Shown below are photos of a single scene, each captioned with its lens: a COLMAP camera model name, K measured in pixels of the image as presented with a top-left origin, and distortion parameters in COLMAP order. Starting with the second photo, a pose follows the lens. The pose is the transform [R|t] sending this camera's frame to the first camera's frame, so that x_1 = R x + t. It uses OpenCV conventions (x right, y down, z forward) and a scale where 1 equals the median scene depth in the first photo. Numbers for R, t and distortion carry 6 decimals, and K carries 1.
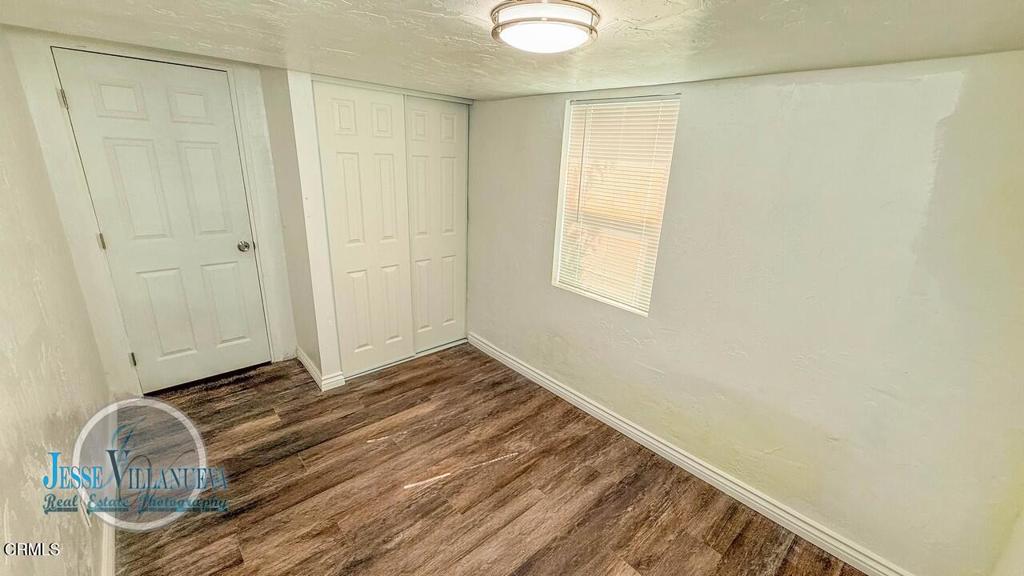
lens RADIAL K [[409.9, 0, 511.3], [0, 409.9, 289.6], [0, 0, 1]] dist [0.001599, -0.000012]
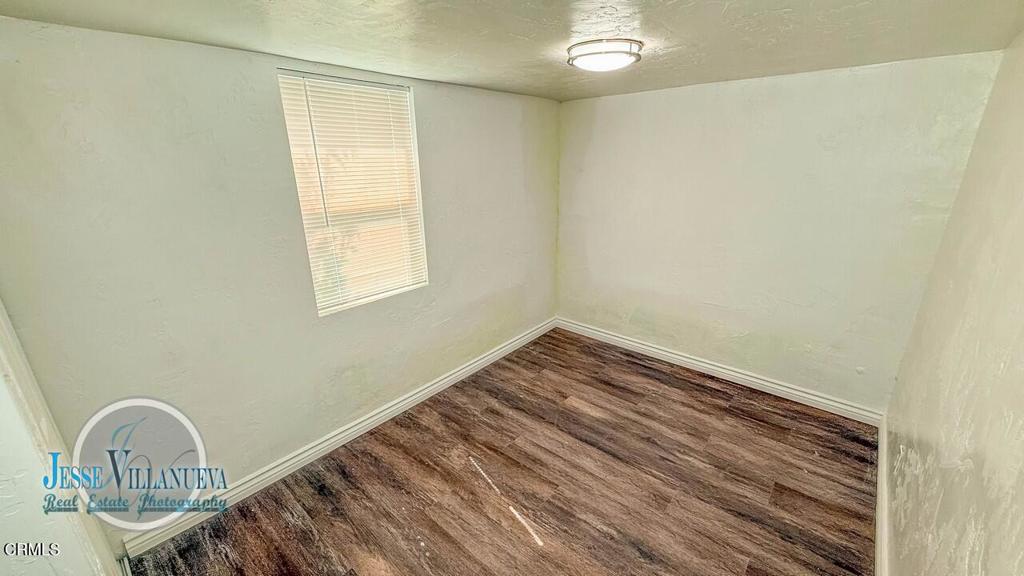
lens RADIAL K [[409.9, 0, 511.1], [0, 409.9, 287.0], [0, 0, 1]] dist [0.001599, -0.000012]
pose [[-0.123017, -0.352380, 0.927737, -0.770044], [0.310744, 0.874149, 0.373231, -0.285866], [-0.942499, 0.334202, 0.001964, 0.797866]]
